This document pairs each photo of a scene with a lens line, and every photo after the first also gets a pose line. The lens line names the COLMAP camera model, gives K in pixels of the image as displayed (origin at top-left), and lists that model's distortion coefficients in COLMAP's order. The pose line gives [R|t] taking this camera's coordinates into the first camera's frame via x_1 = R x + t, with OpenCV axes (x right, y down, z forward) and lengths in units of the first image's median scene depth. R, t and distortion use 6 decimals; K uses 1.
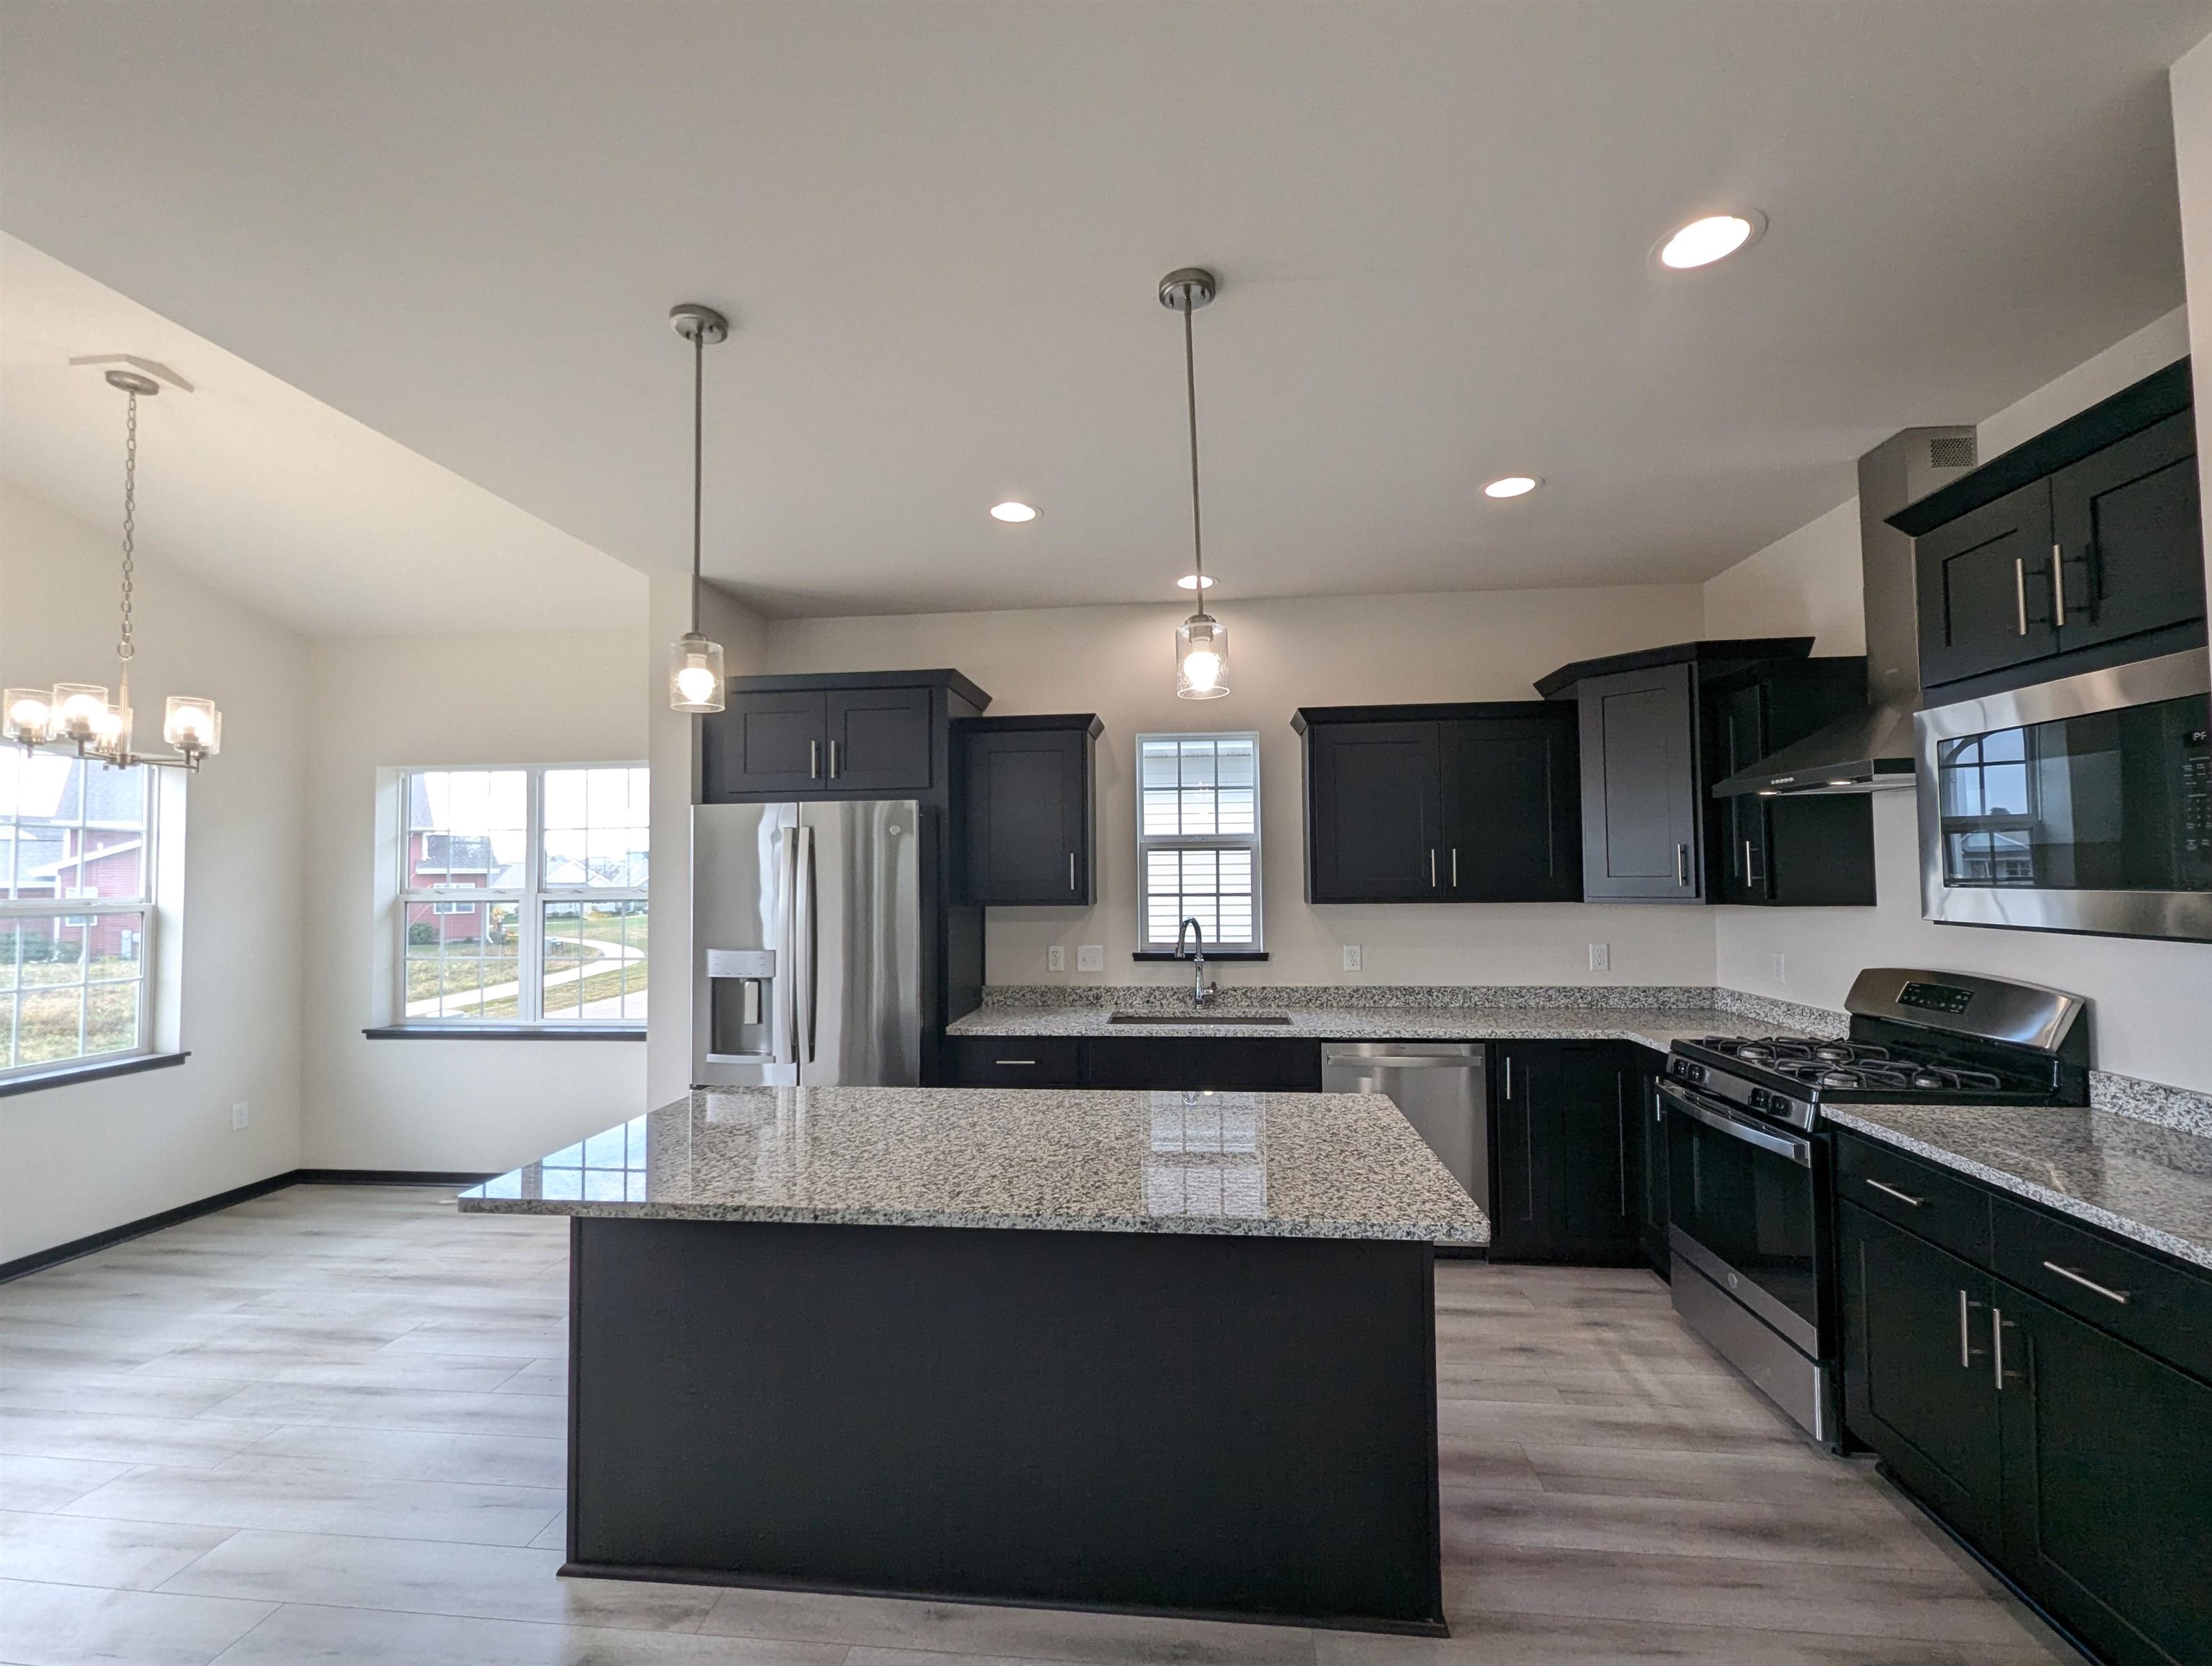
lens RADIAL K [[937.0, 0, 1115.2], [0, 937.0, 840.2], [0, 0, 1]] dist [-0.000244, -0.000477]
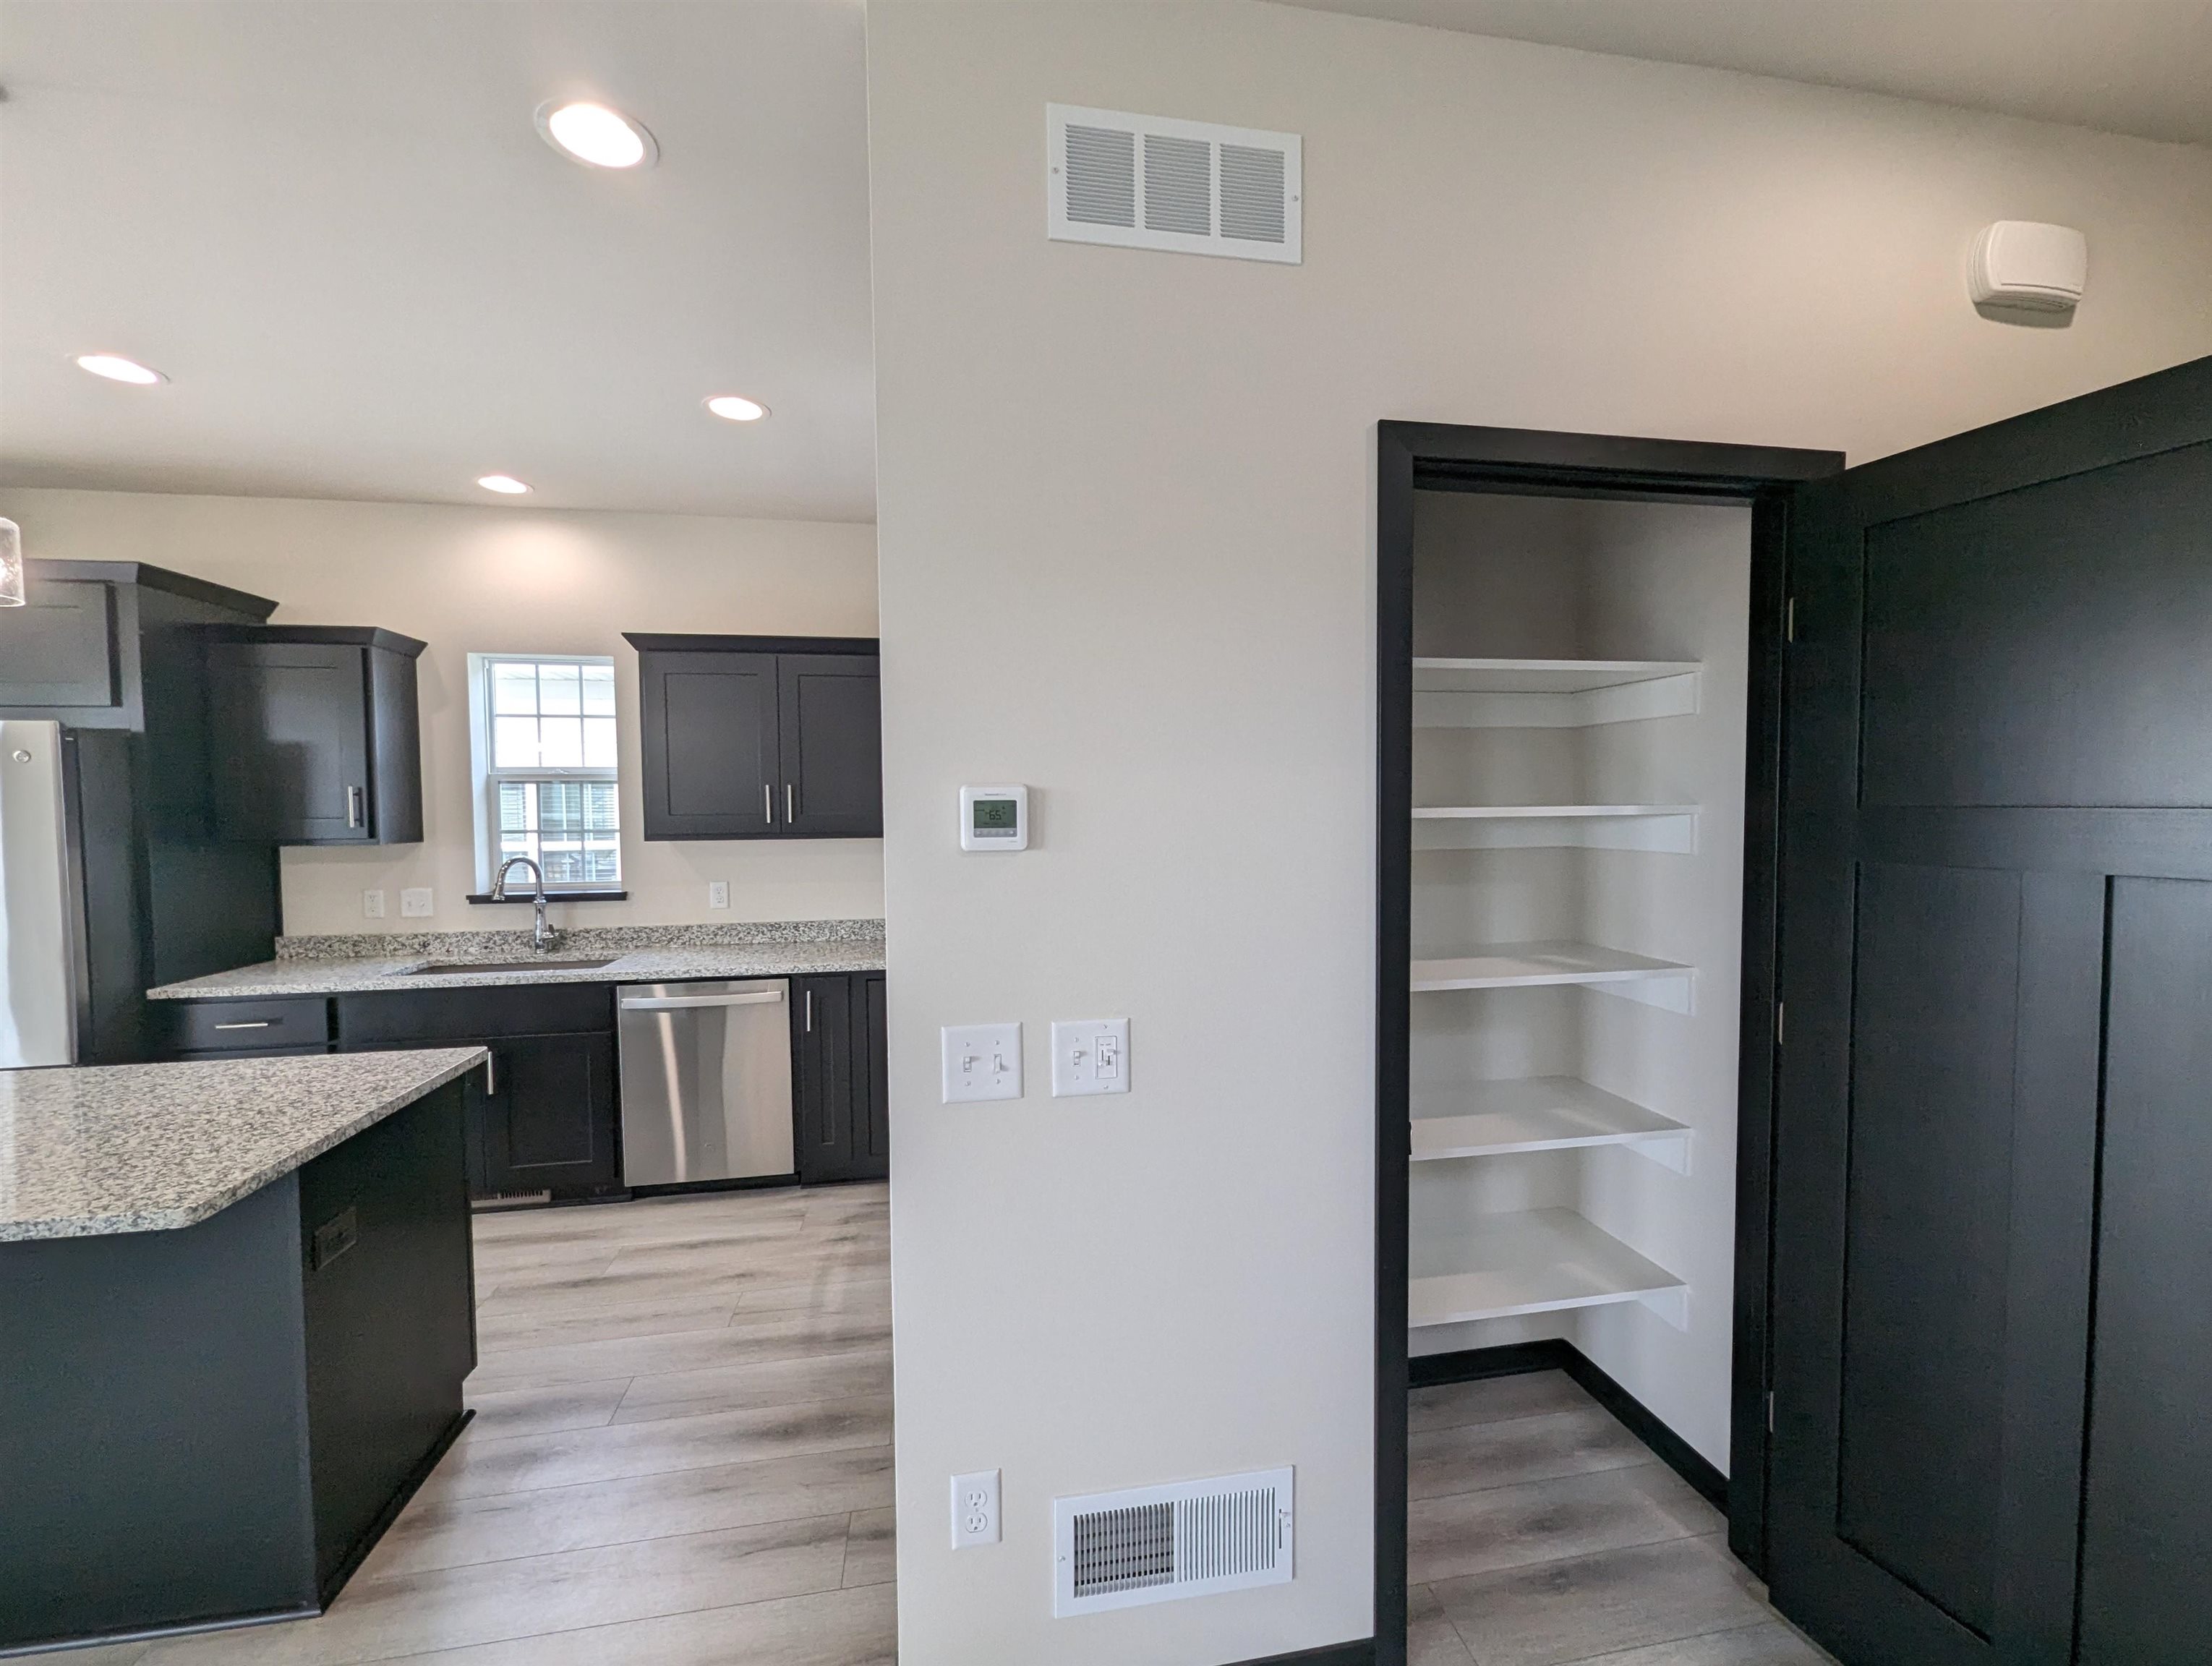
lens RADIAL K [[913.7, 0, 1106.3], [0, 913.7, 843.6], [0, 0, 1]] dist [0.000454, 0.000265]
pose [[0.960994, -0.008480, 0.276438, 0.422461], [-0.013664, 0.996853, 0.078079, -0.009613], [-0.276230, -0.078811, 0.957855, -0.027130]]
